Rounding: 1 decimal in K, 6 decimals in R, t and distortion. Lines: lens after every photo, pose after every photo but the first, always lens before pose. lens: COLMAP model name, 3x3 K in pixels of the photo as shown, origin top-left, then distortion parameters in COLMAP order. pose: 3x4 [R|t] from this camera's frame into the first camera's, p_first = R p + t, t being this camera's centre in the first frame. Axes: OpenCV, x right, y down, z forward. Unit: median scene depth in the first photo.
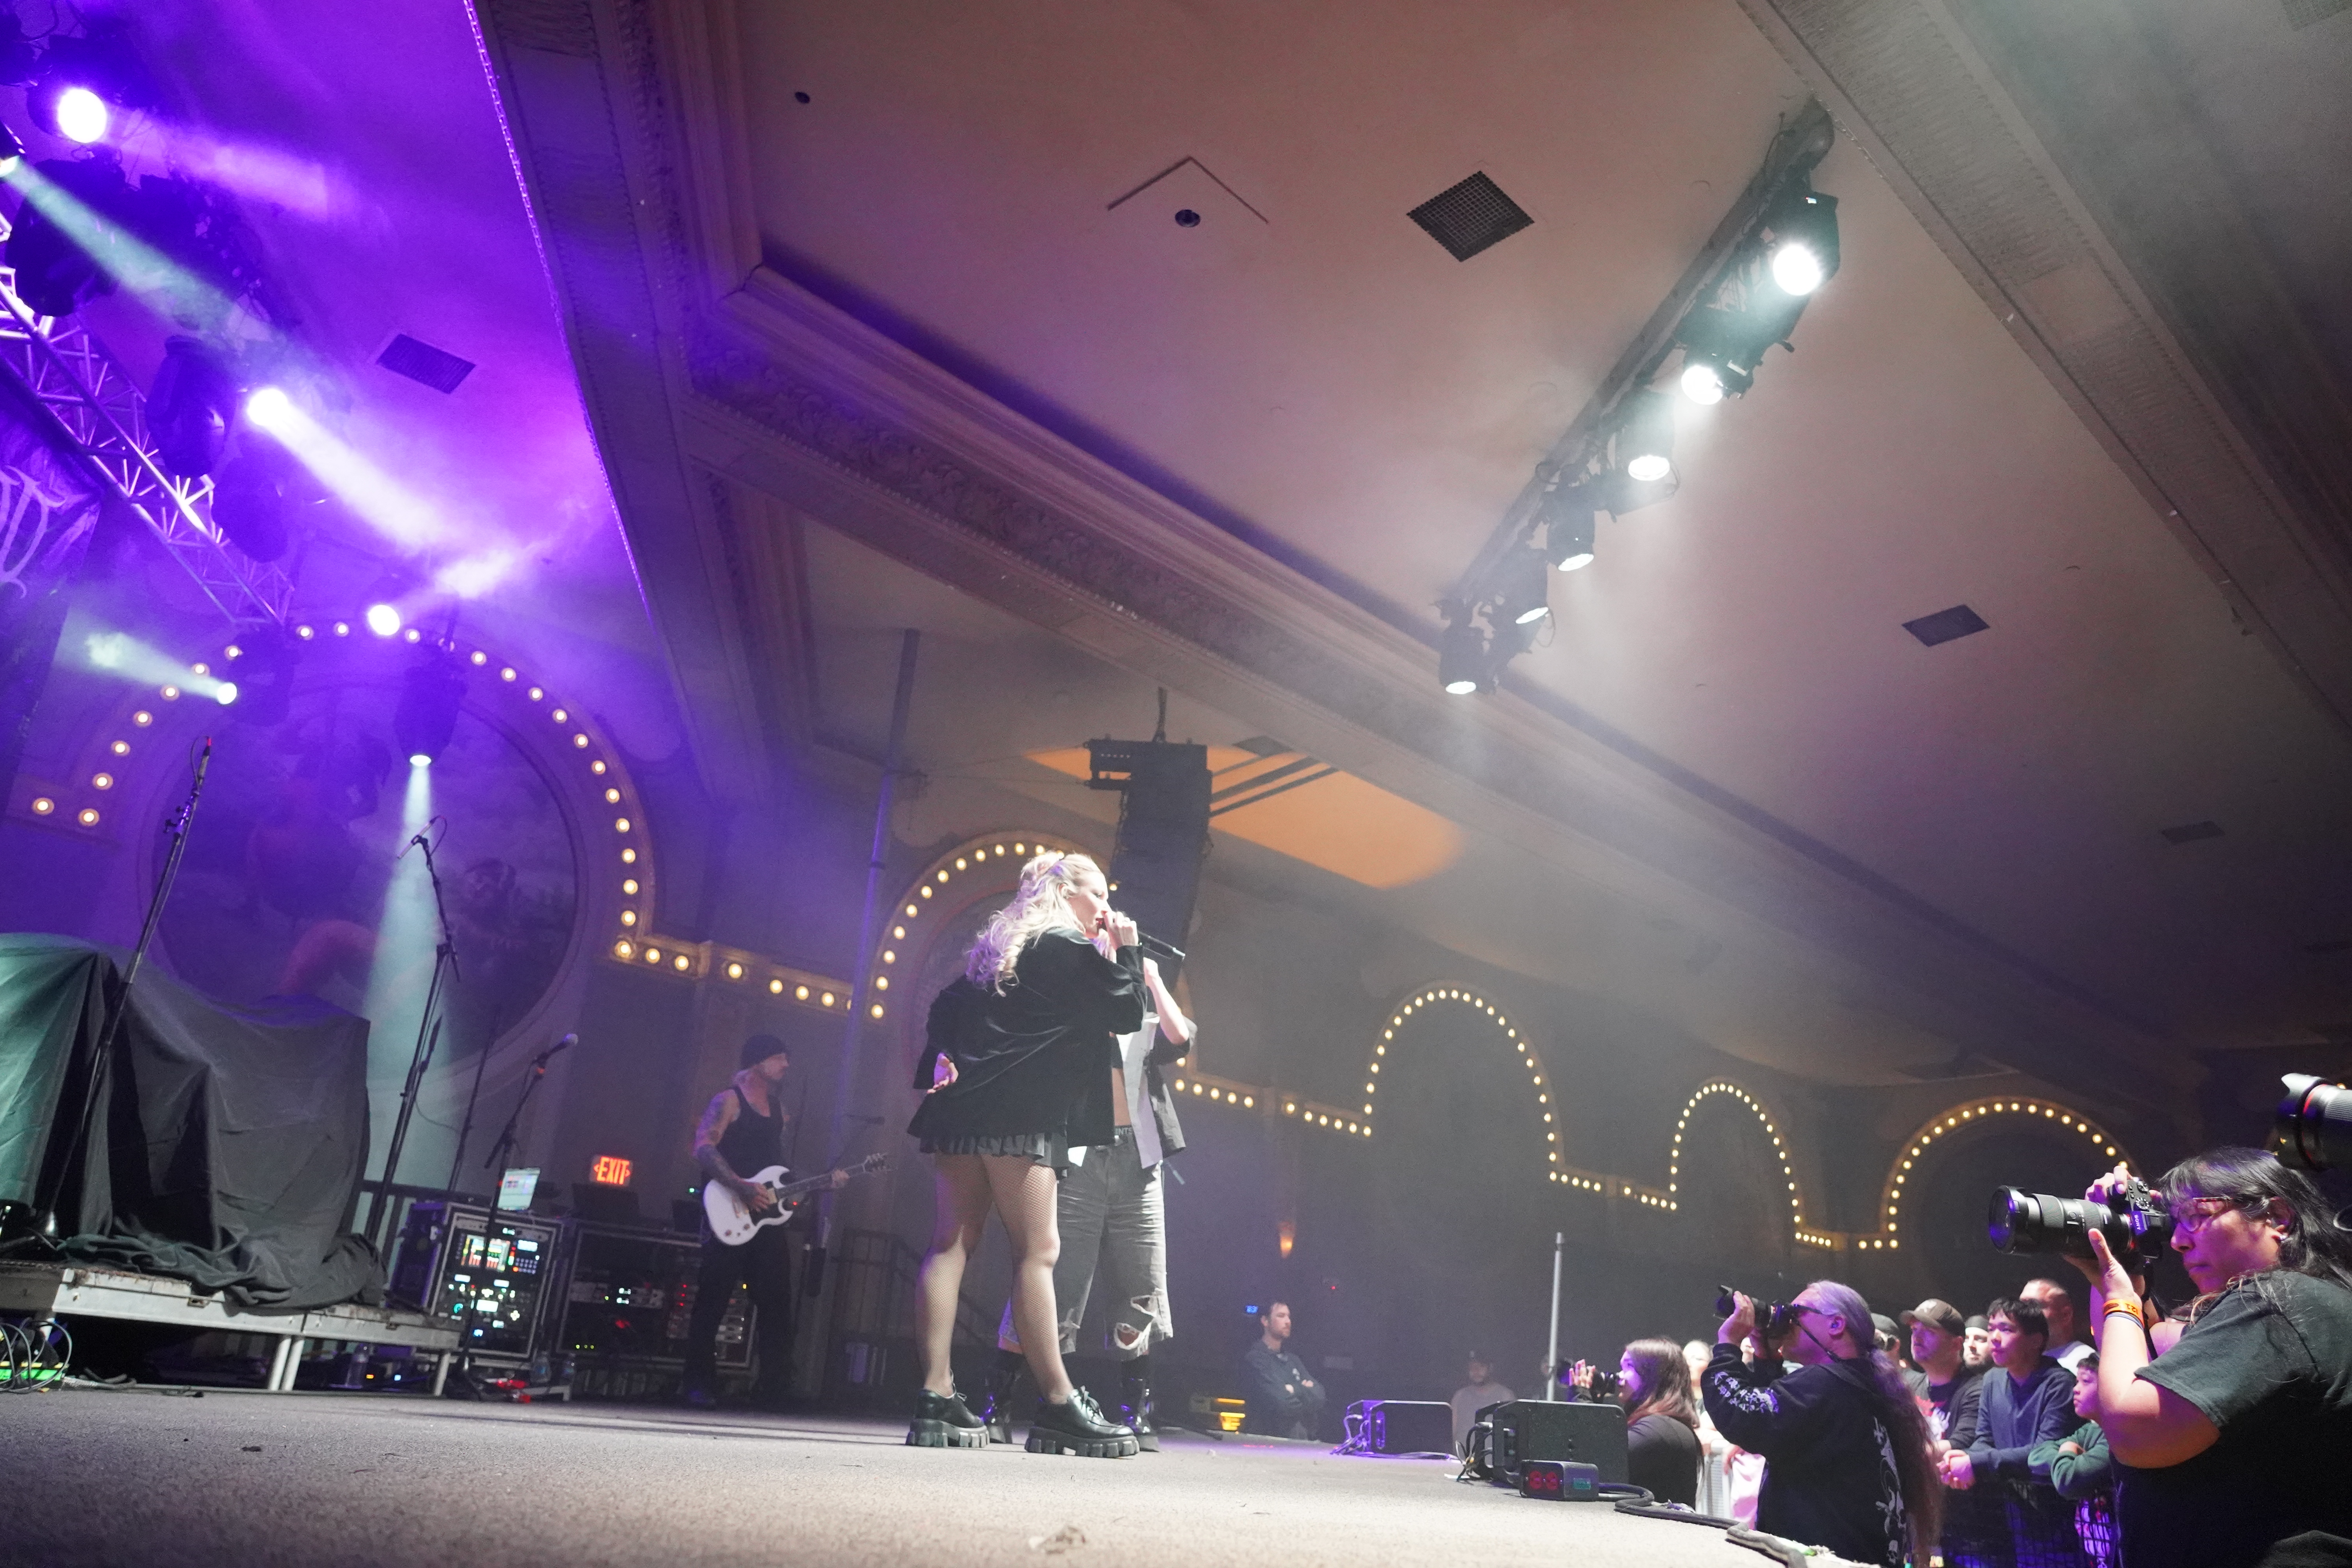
lens RADIAL K [[1596.6, 0, 1175.1], [0, 1596.6, 769.3], [0, 0, 1]] dist [-0.023757, 0.022624]
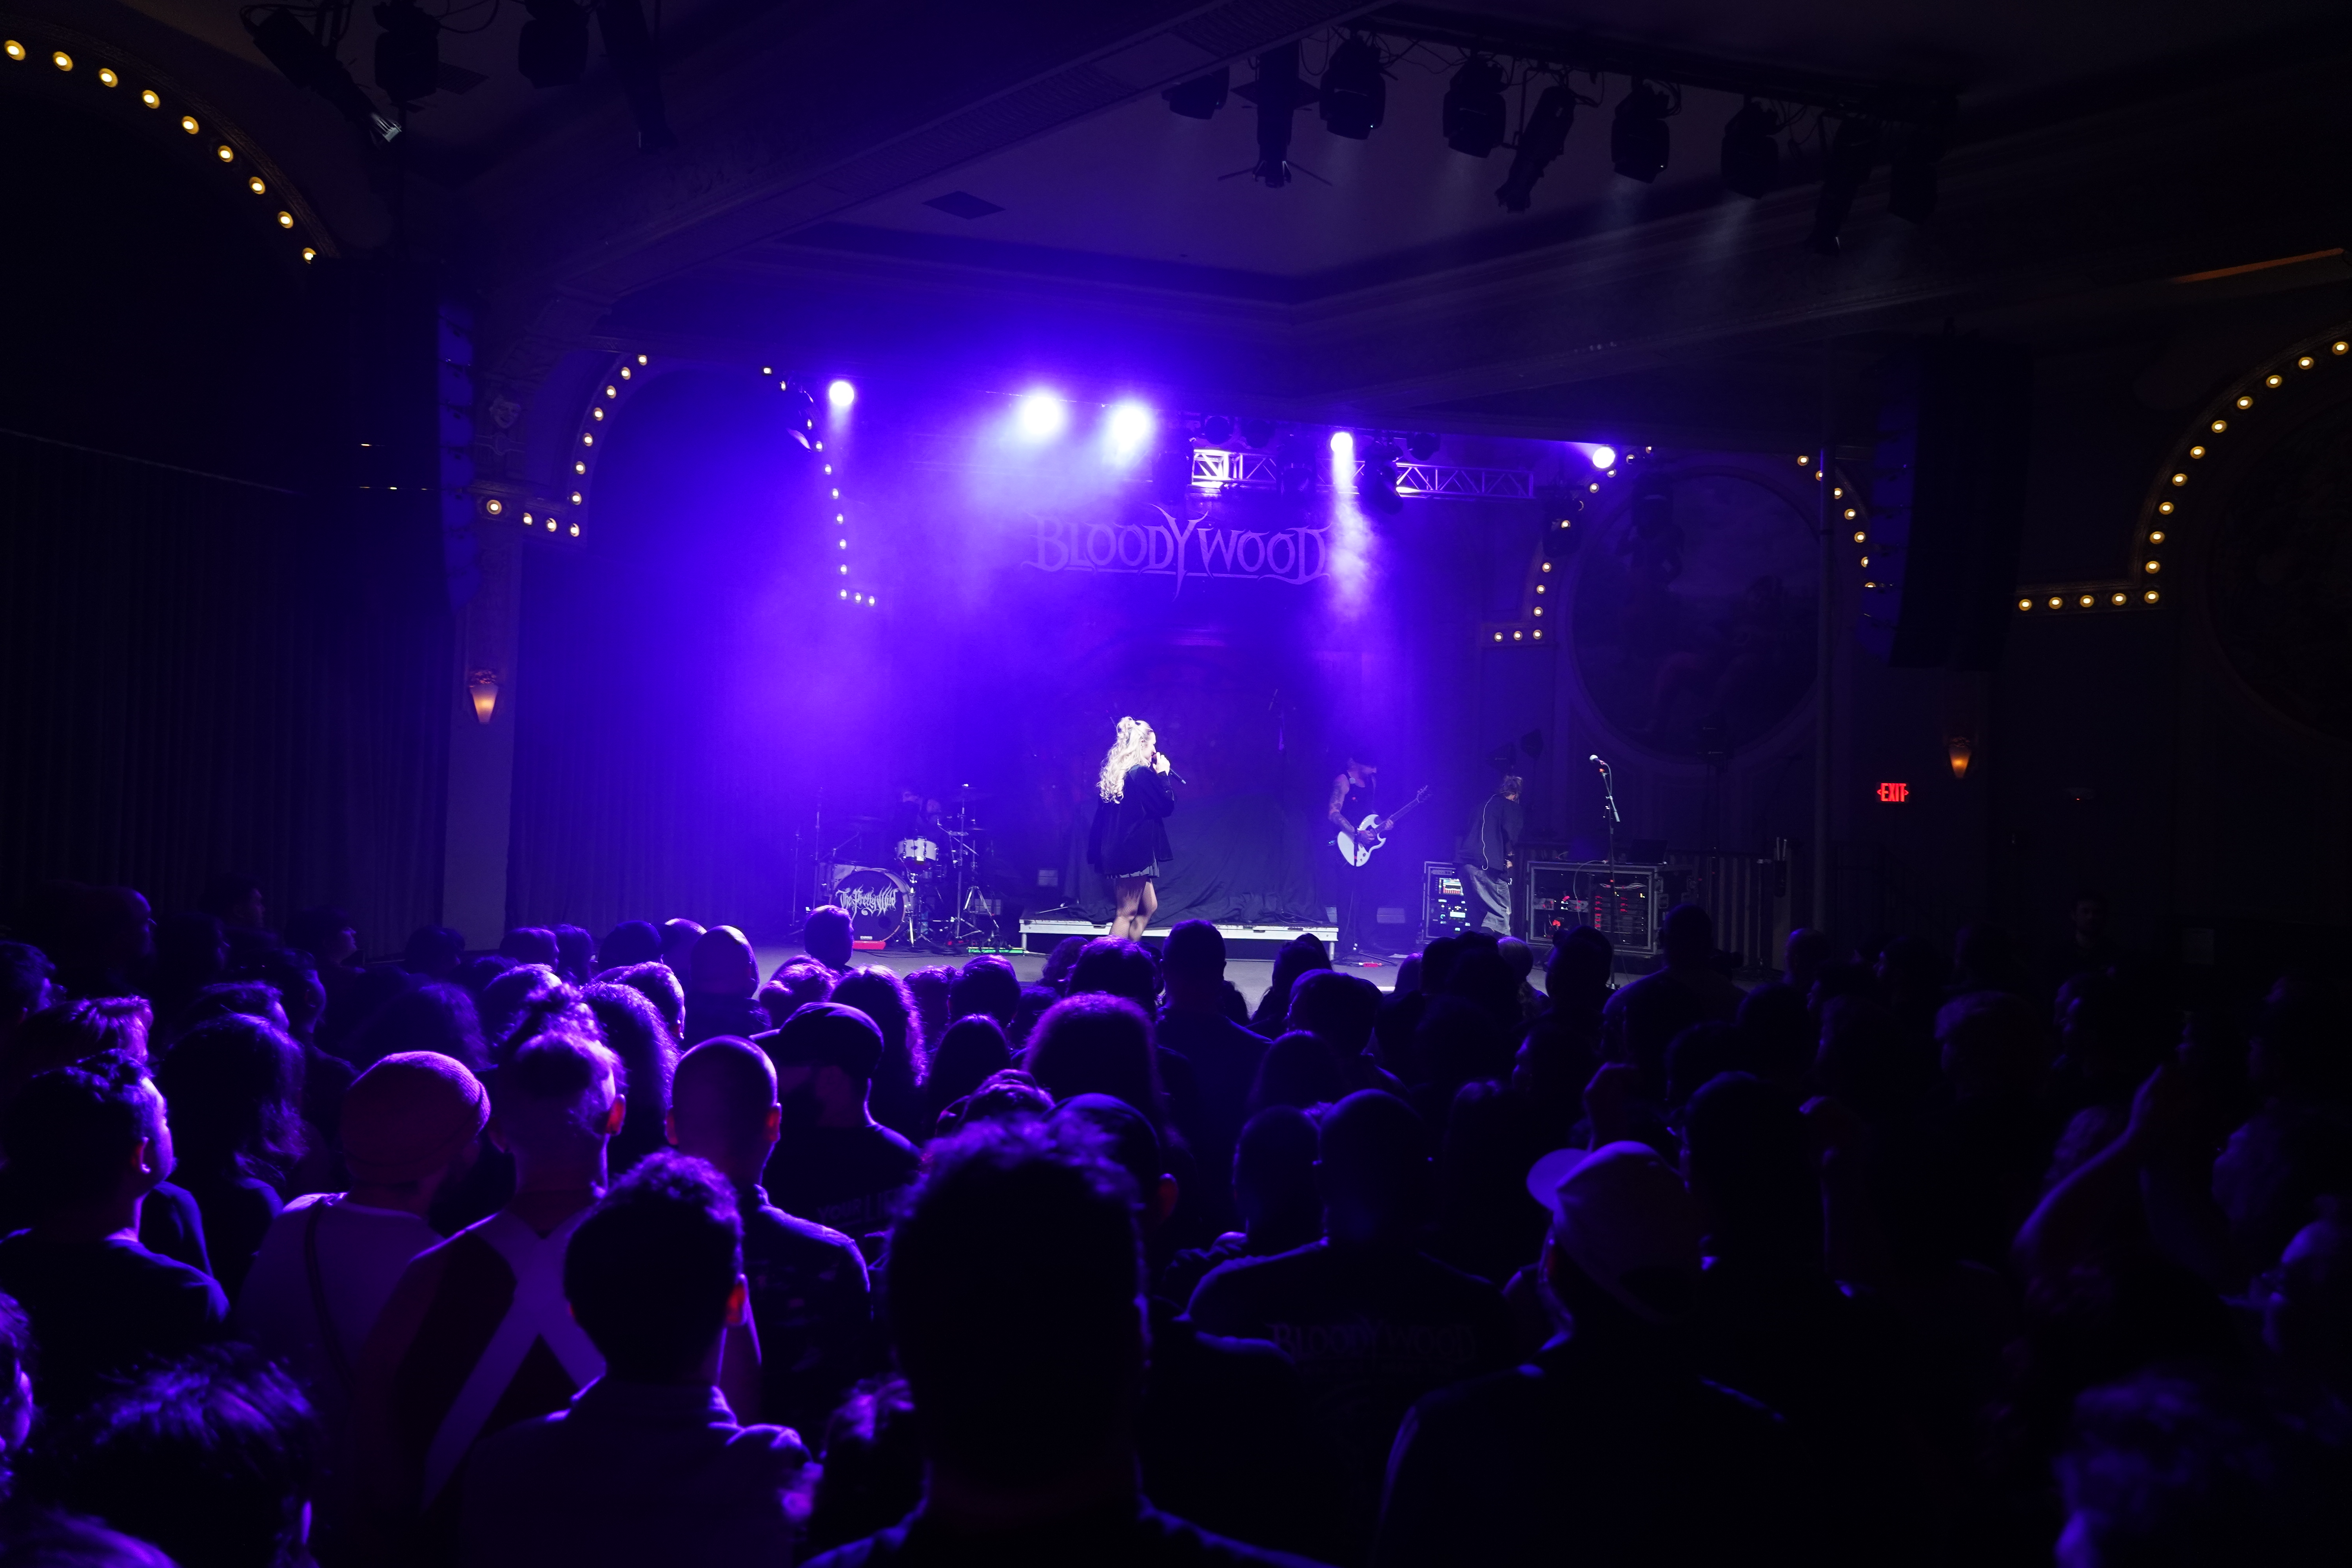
lens RADIAL K [[1596.6, 0, 1215.1], [0, 1596.6, 761.4], [0, 0, 1]] dist [-0.023757, 0.022624]
pose [[0.052432, -0.084304, -0.995060, 1.334988], [0.351104, 0.934369, -0.060662, 0.189371], [0.934867, -0.346189, 0.078591, 0.661653]]
